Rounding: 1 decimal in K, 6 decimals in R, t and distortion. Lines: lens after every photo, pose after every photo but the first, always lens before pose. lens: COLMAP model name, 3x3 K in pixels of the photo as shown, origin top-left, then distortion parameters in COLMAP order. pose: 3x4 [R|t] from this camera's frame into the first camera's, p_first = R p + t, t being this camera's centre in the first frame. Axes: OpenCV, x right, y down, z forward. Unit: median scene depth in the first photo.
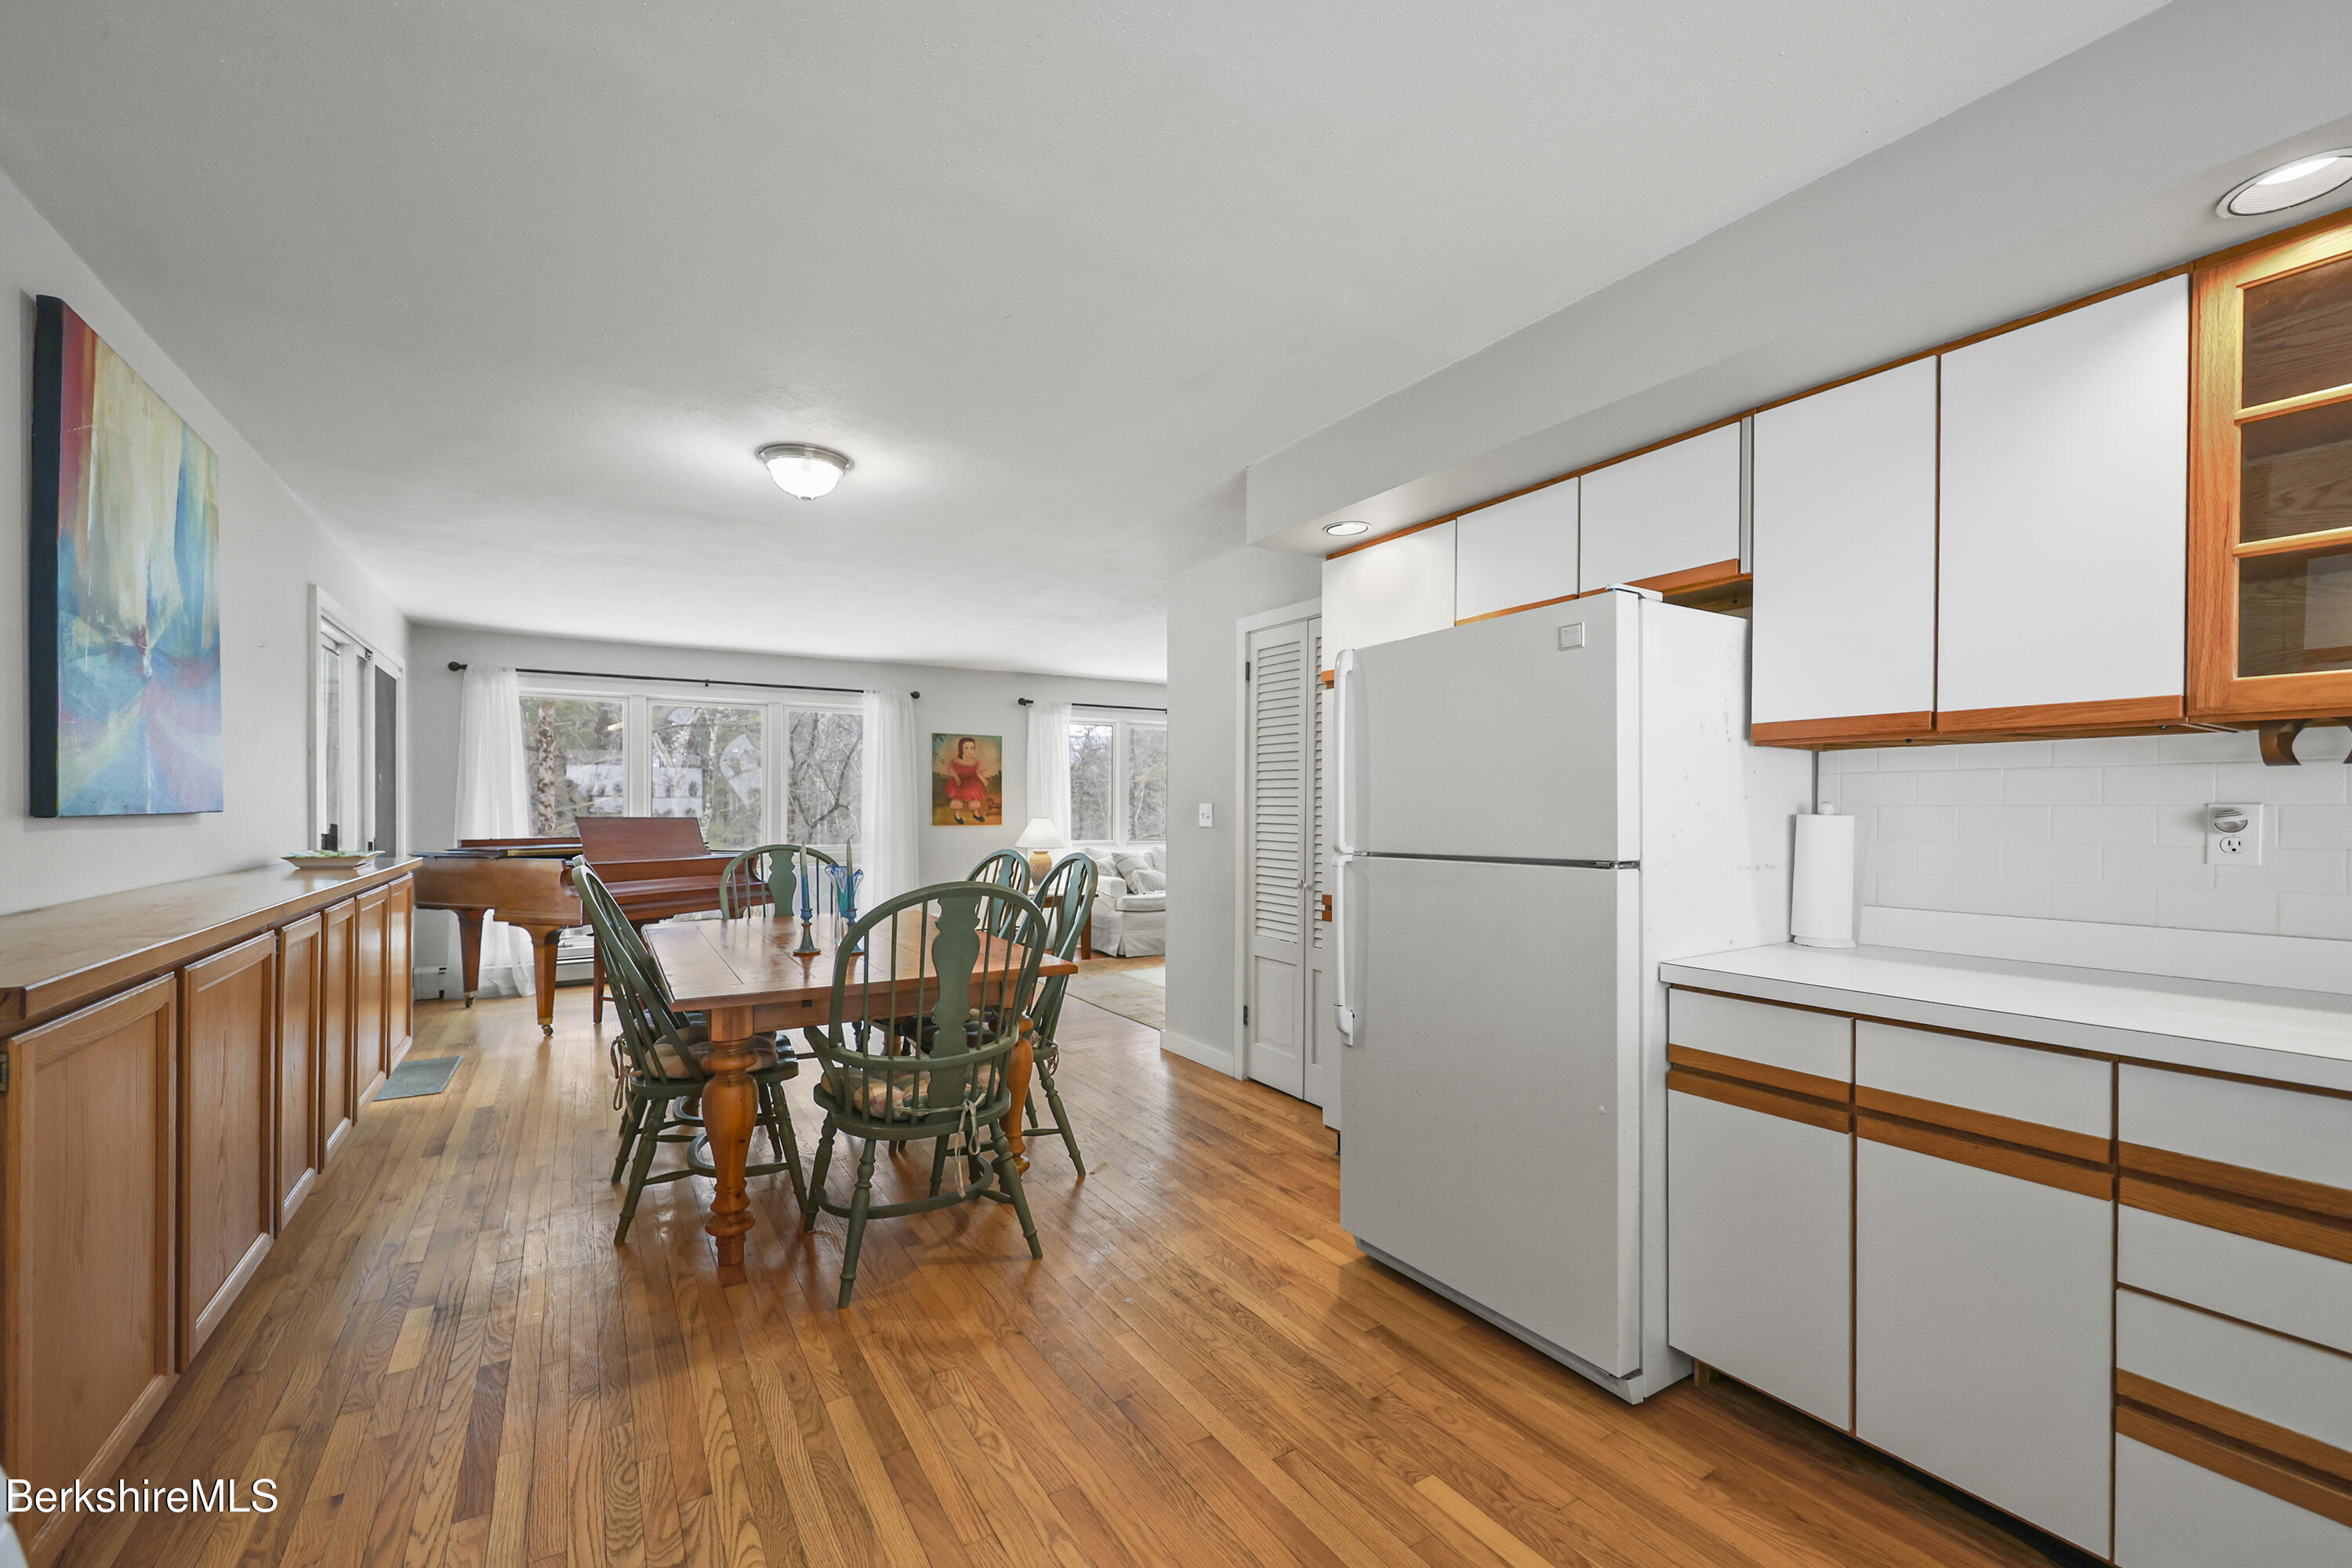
lens RADIAL K [[955.4, 0, 1179.0], [0, 955.4, 813.5], [0, 0, 1]] dist [0.000191, 0.000264]
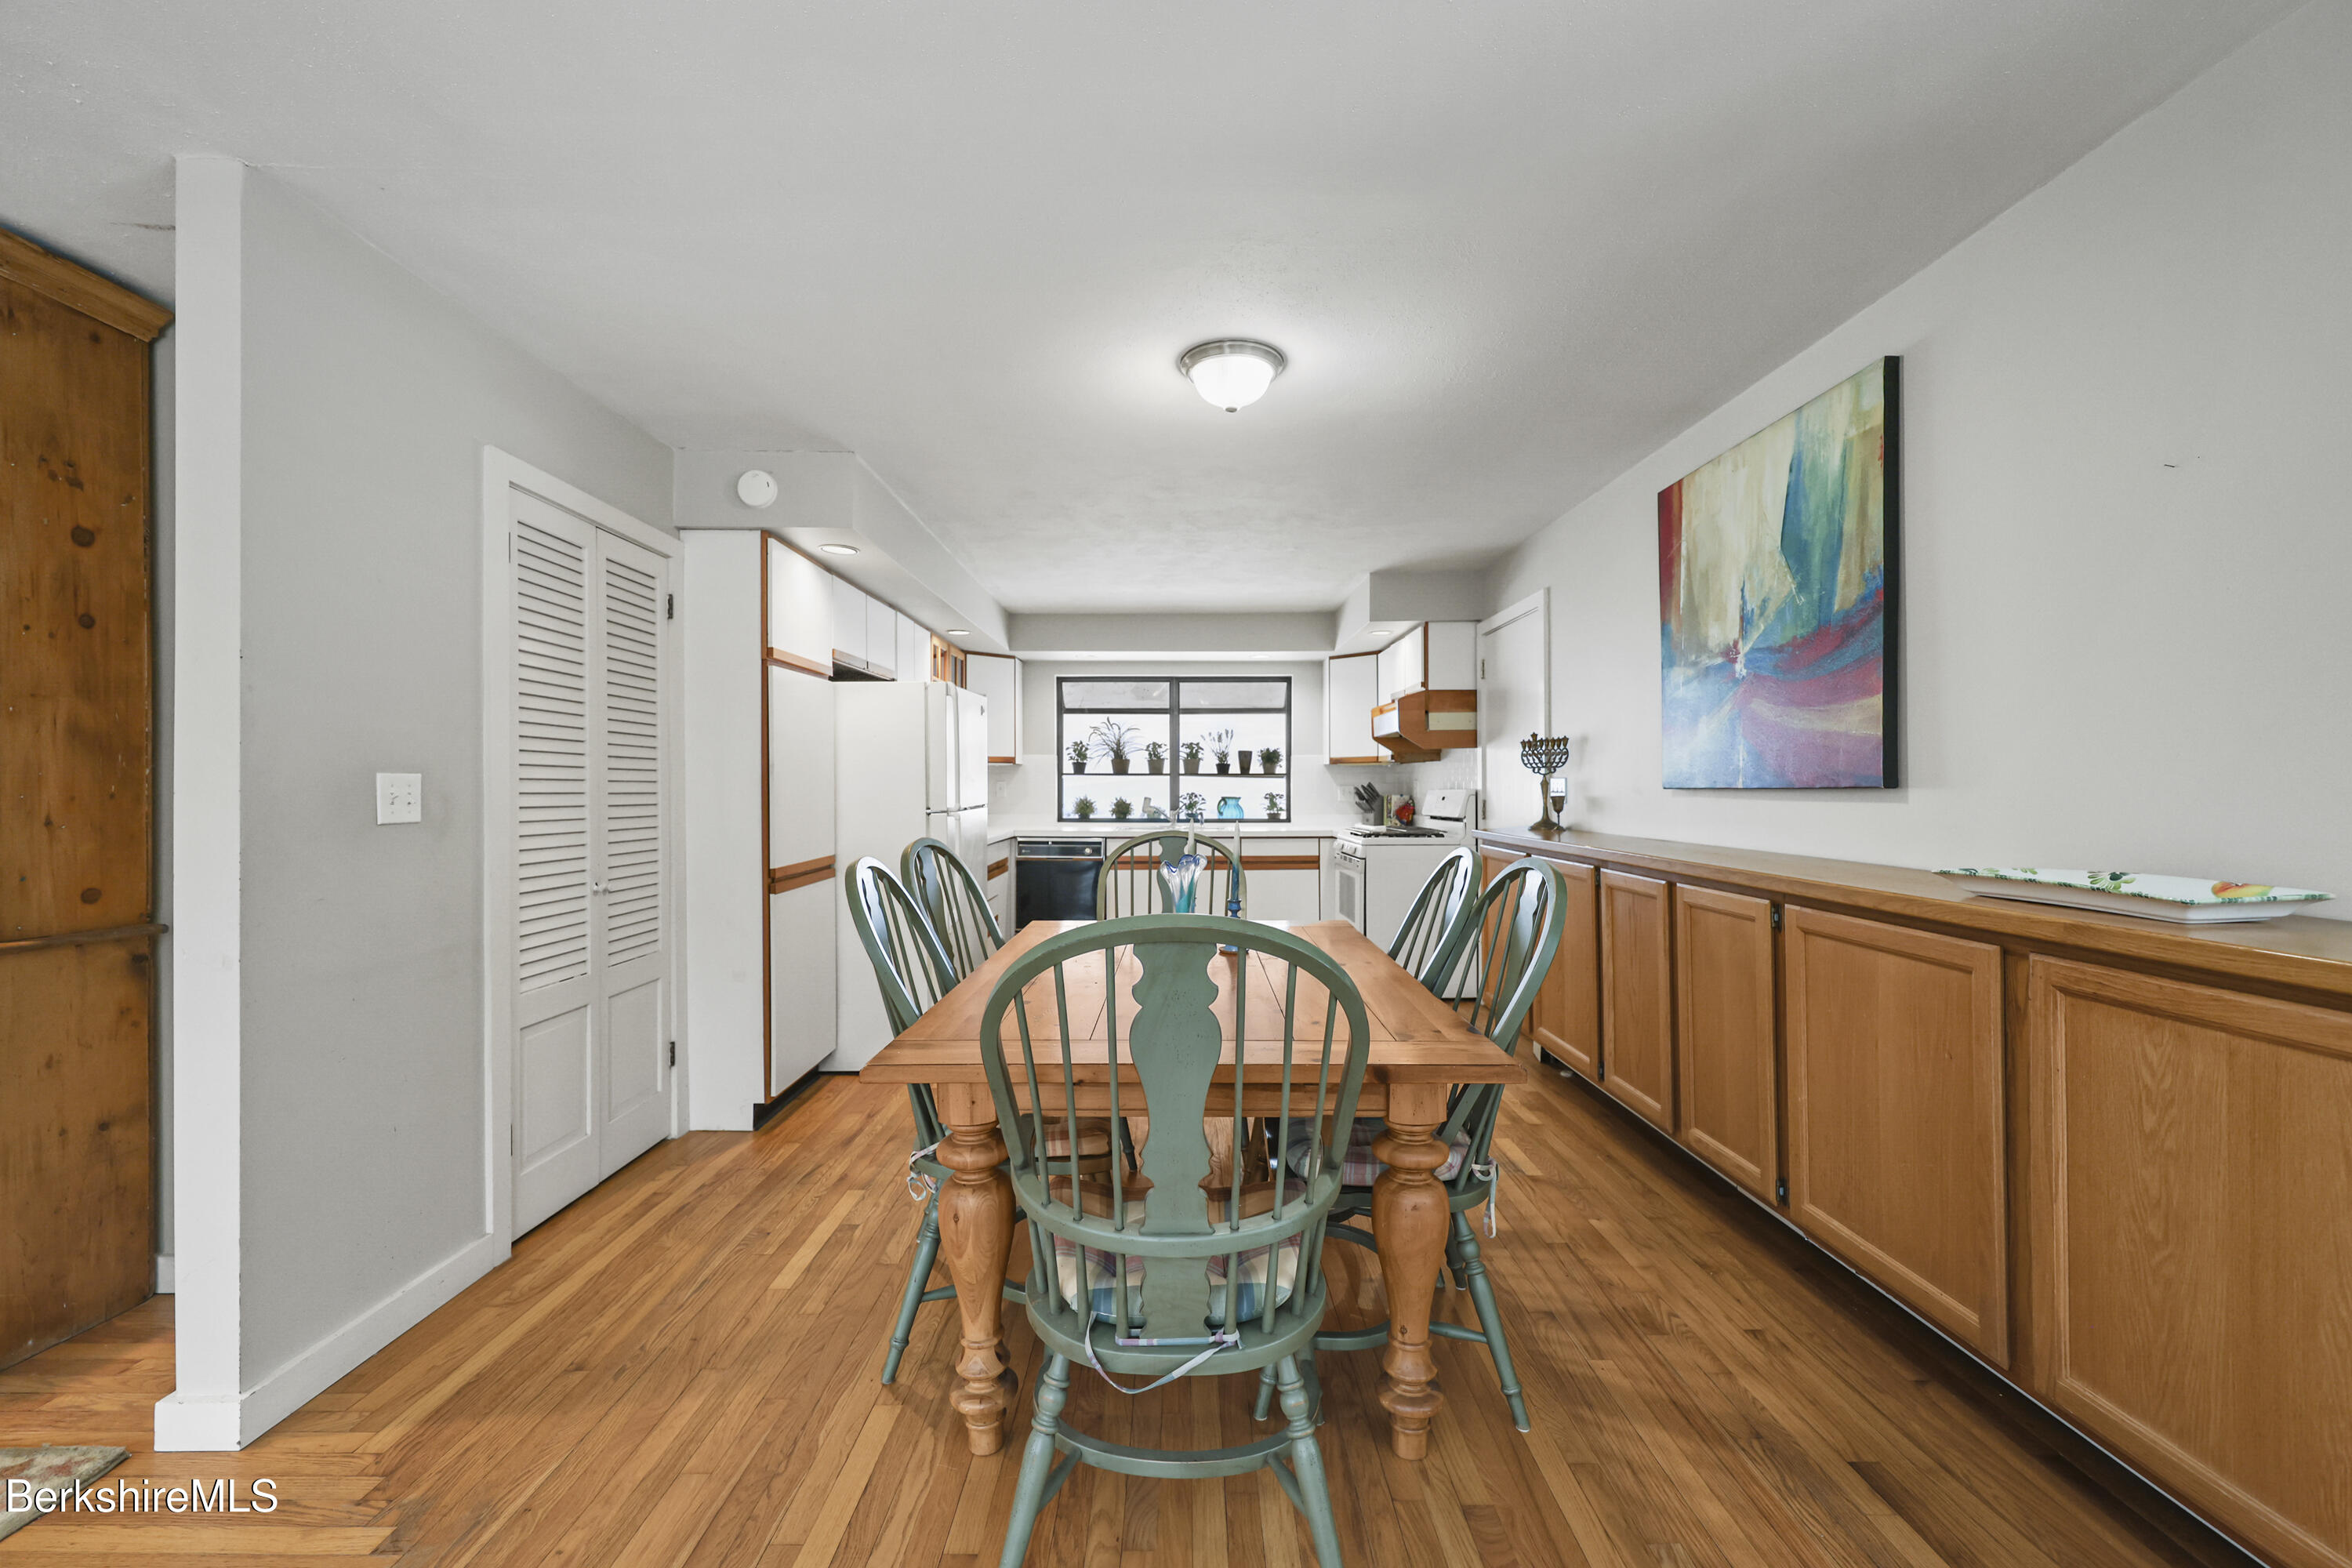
lens RADIAL K [[955.4, 0, 1187.2], [0, 955.4, 782.1], [0, 0, 1]] dist [0.000191, 0.000264]
pose [[-0.854654, 0.000531, 0.519198, -0.495880], [0.003023, 0.999988, 0.003953, -0.006256], [-0.519189, 0.004948, -0.854645, 1.090100]]
